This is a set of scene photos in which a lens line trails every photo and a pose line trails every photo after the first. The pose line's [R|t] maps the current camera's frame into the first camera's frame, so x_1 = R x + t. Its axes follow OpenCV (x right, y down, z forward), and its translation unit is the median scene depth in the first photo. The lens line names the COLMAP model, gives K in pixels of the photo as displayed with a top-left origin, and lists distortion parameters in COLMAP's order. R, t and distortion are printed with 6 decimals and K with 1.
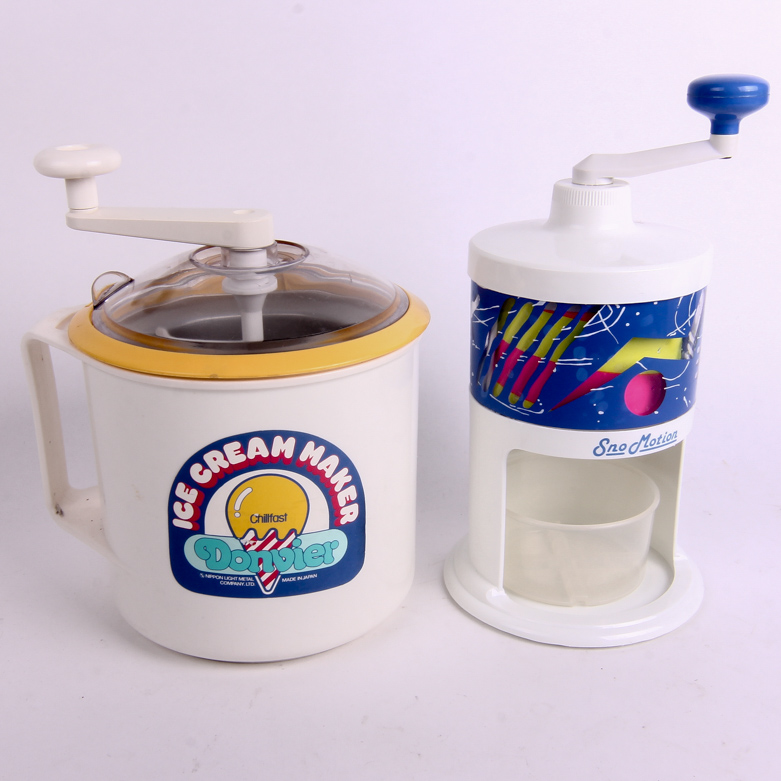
lens RADIAL K [[939.2, 0, 390.3], [0, 939.2, 405.0], [0, 0, 1]] dist [-0.017497, -0.003956]
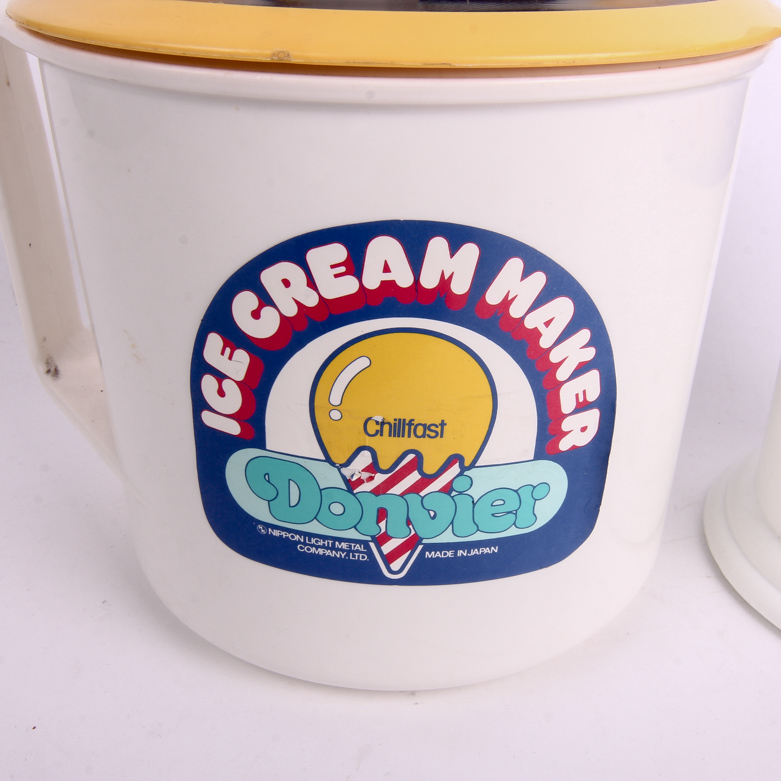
lens RADIAL K [[939.2, 0, 390.3], [0, 939.2, 405.0], [0, 0, 1]] dist [-0.017497, -0.003956]
pose [[0.982601, 0.089055, -0.162986, -0.062435], [-0.065464, 0.987295, 0.144785, 0.044148], [0.173809, -0.131596, 0.975947, 0.547389]]
